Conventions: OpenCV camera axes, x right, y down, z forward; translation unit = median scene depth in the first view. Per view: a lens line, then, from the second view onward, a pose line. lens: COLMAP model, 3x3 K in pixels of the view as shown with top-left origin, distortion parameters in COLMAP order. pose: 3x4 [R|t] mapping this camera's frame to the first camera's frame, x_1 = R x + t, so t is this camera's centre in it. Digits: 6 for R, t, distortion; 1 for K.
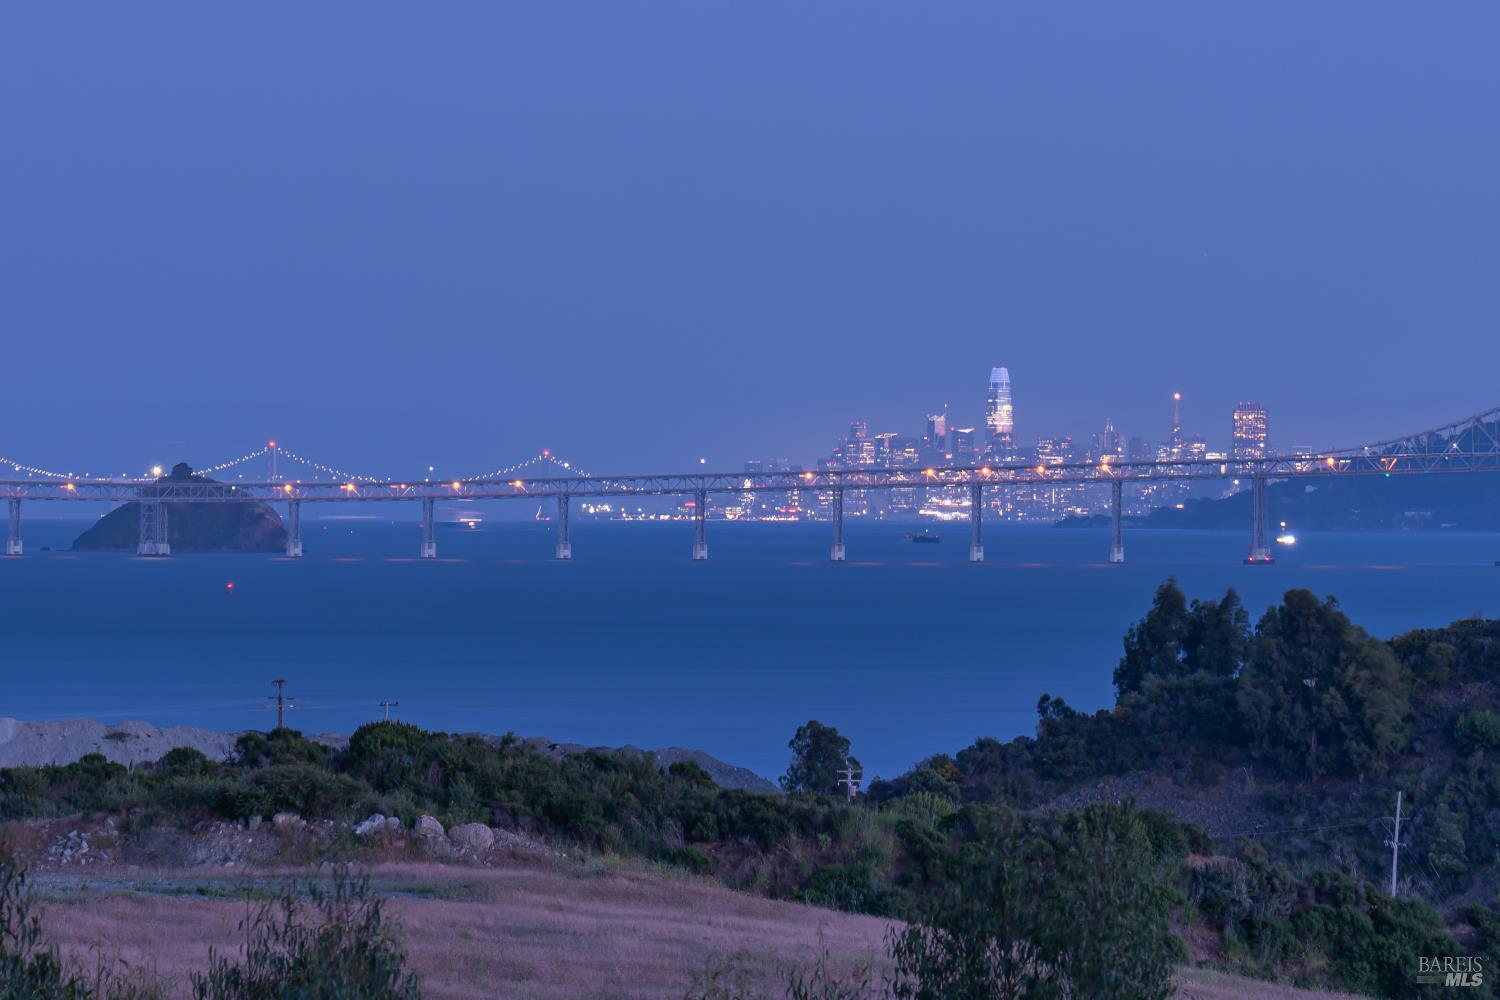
lens RADIAL K [[4578.1, 0, 759.2], [0, 4578.1, 503.7], [0, 0, 1]] dist [-0.039973, 0.000000]
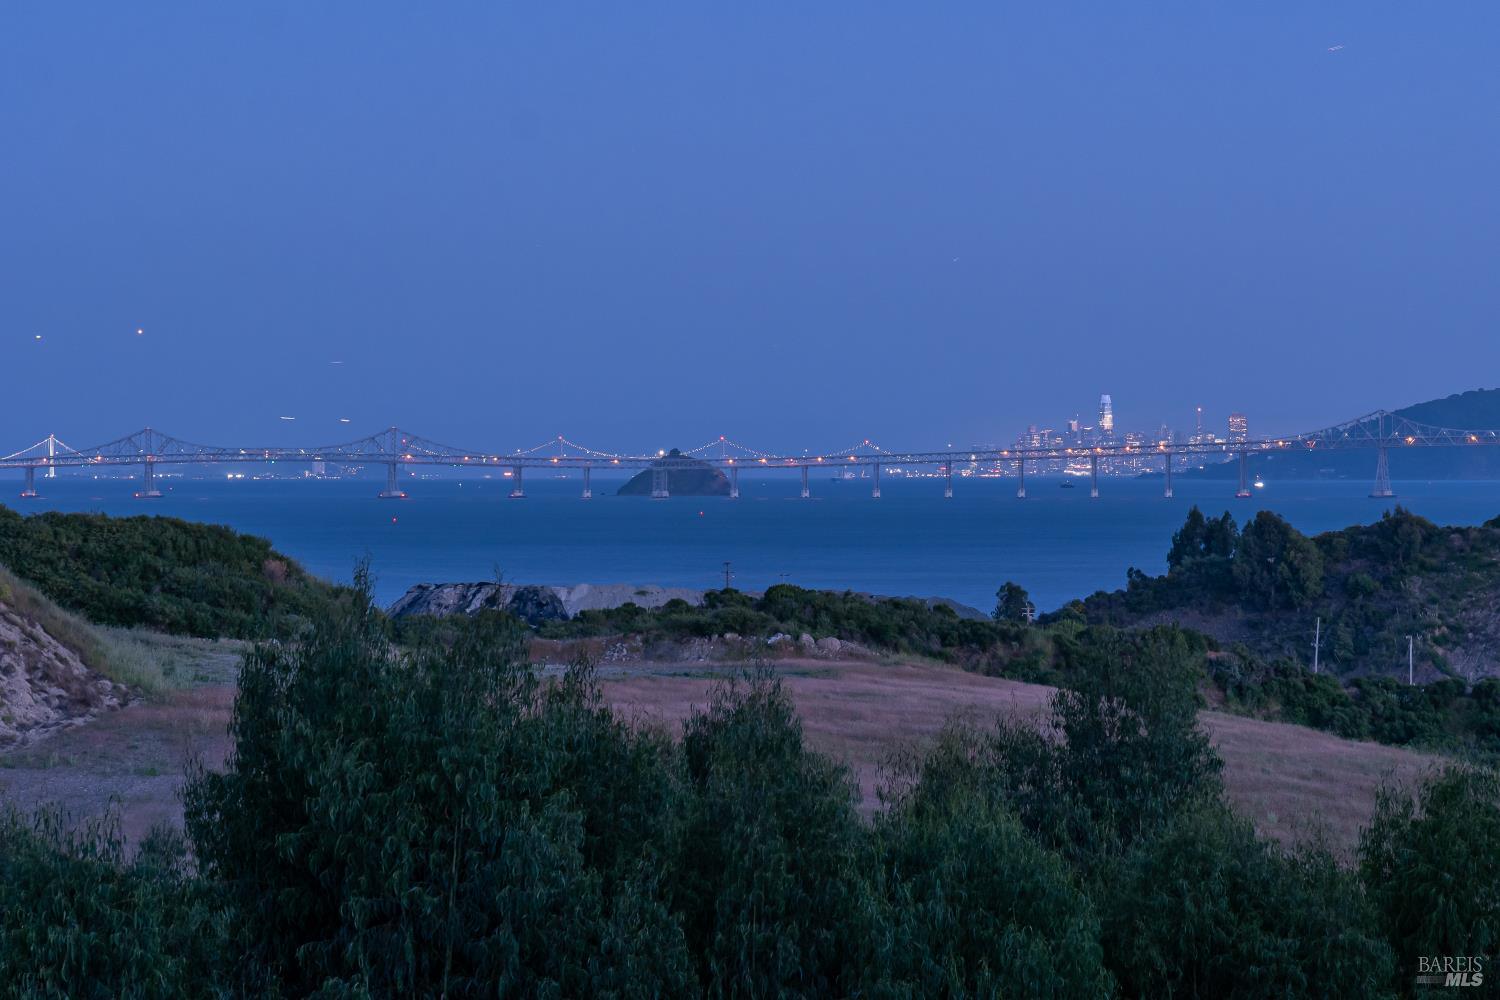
lens RADIAL K [[4578.1, 0, 742.0], [0, 4578.1, 496.9], [0, 0, 1]] dist [-0.039973, 0.000000]
pose [[0.999972, -0.007450, 0.000601, -0.099477], [0.007447, 0.999961, 0.004719, 0.002396], [-0.000636, -0.004714, 0.999989, -0.894020]]
